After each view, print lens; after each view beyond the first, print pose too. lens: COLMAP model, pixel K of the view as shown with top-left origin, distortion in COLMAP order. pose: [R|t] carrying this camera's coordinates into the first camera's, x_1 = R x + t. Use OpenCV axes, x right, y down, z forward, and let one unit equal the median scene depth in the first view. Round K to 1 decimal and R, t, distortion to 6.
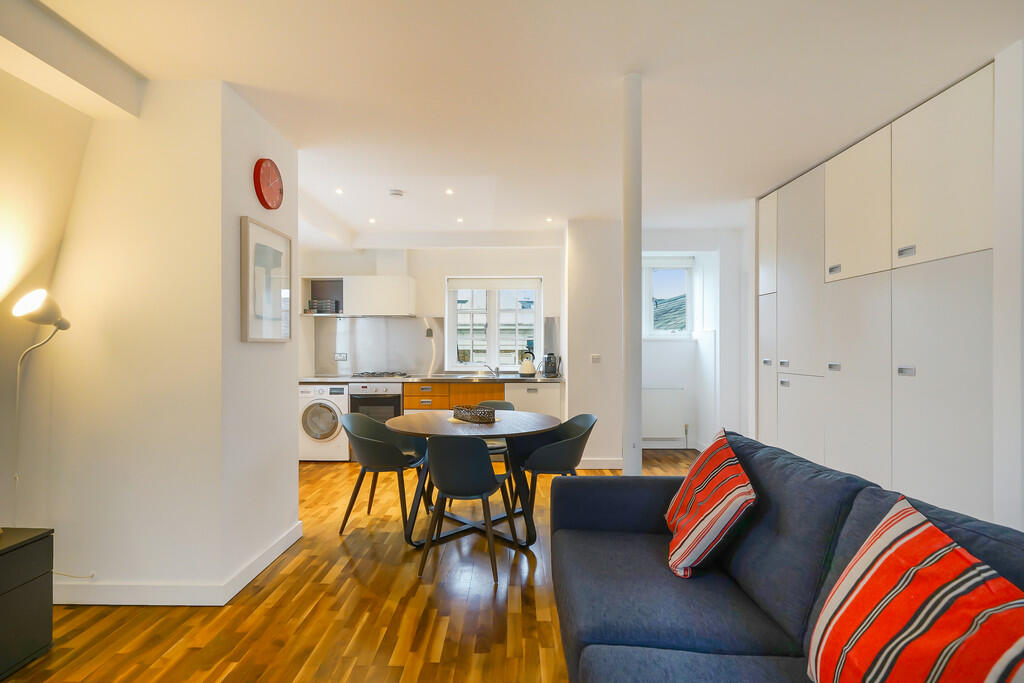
lens RADIAL K [[498.9, 0, 499.9], [0, 498.9, 344.9], [0, 0, 1]] dist [0.000340, 0.000181]
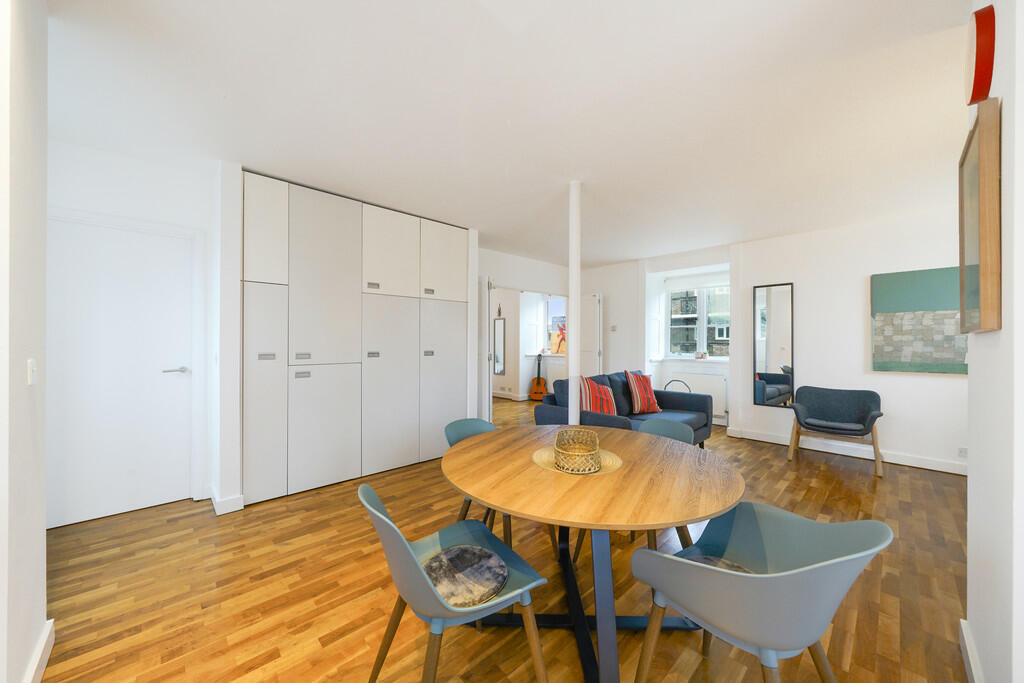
lens RADIAL K [[377.8, 0, 494.8], [0, 377.8, 342.2], [0, 0, 1]] dist [-0.001140, -0.000145]
pose [[-0.701399, -0.003590, 0.712760, -0.207532], [-0.005584, 0.999984, -0.000459, 0.004620], [-0.712747, -0.004302, -0.701408, 0.945047]]
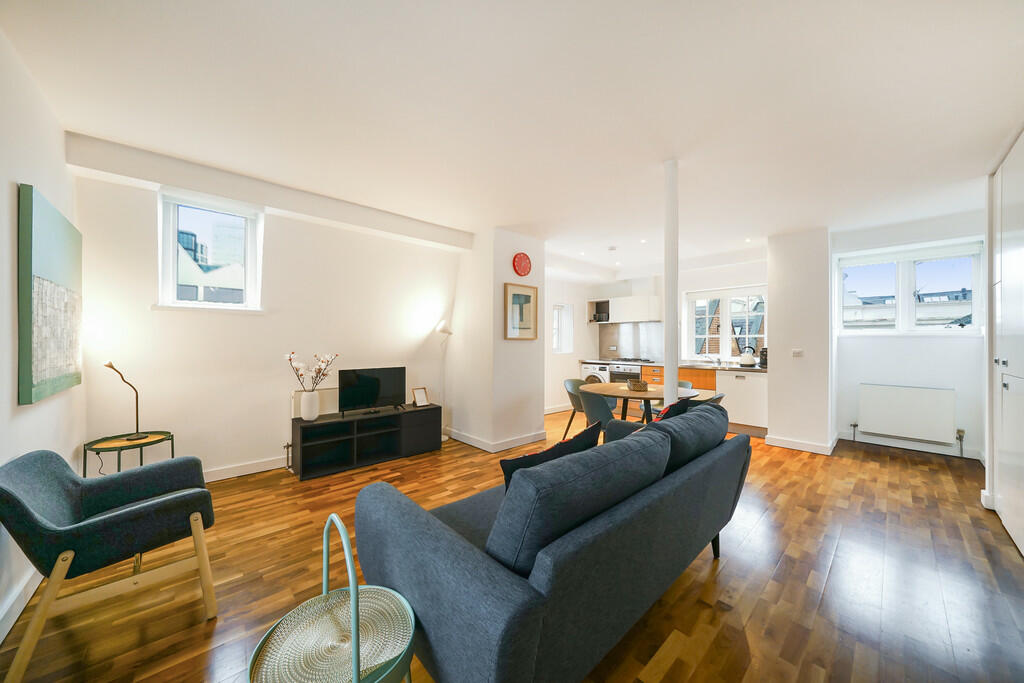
lens RADIAL K [[349.1, 0, 507.0], [0, 349.1, 339.9], [0, 0, 1]] dist [-0.001110, -0.000092]
pose [[0.689255, -0.000054, -0.724519, 0.310200], [-0.001652, 0.999997, -0.001647, -0.000683], [0.724517, 0.002332, 0.689253, -0.033312]]
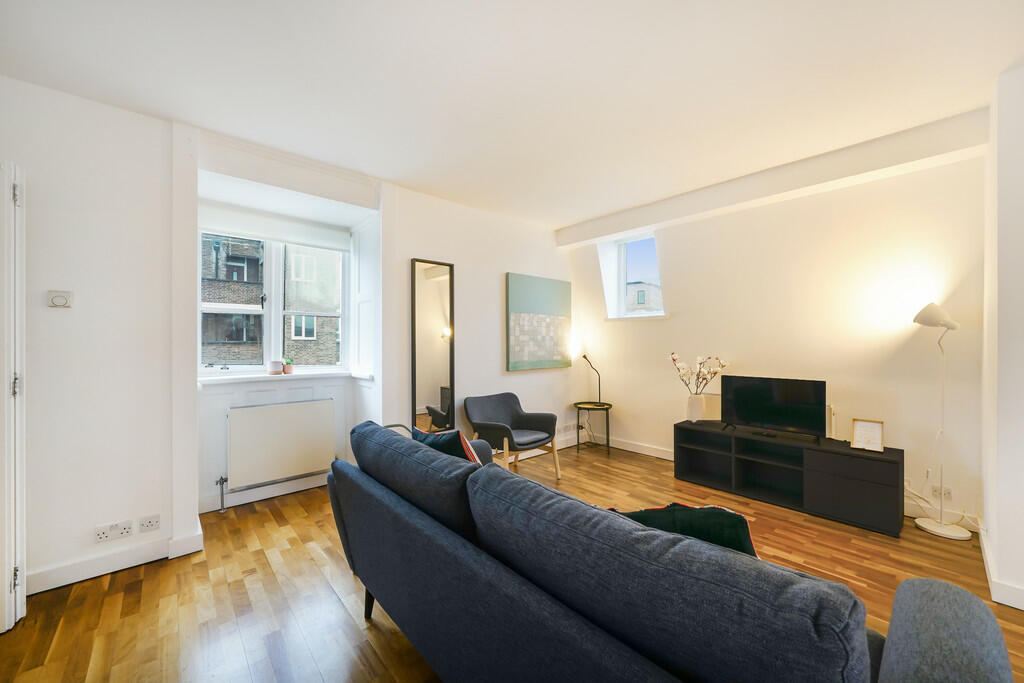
lens RADIAL K [[388.7, 0, 507.0], [0, 388.7, 340.1], [0, 0, 1]] dist [0.000028, 0.000182]
pose [[-0.724158, -0.003971, -0.689622, 0.322398], [0.001211, 0.999975, -0.007030, 0.001438], [0.689633, -0.005926, -0.724135, 0.416314]]
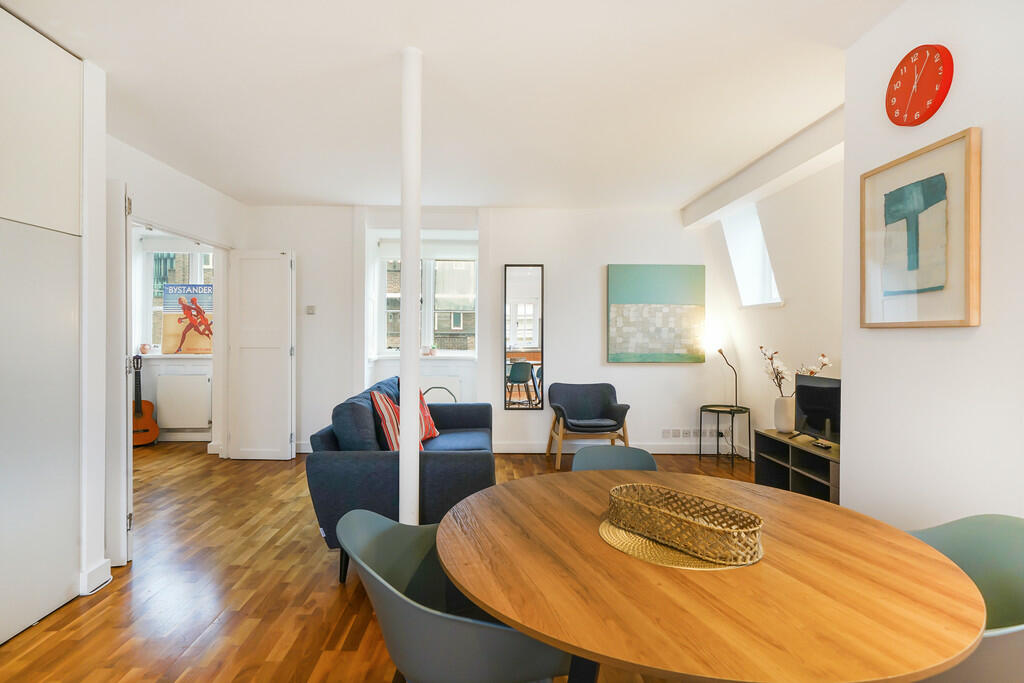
lens RADIAL K [[551.5, 0, 510.2], [0, 551.5, 336.0], [0, 0, 1]] dist [0.001584, 0.000477]
pose [[-0.997653, -0.006807, -0.068128, 0.065285], [-0.006926, 0.999975, 0.001513, 0.004604], [0.068116, 0.001981, -0.997675, 0.935378]]
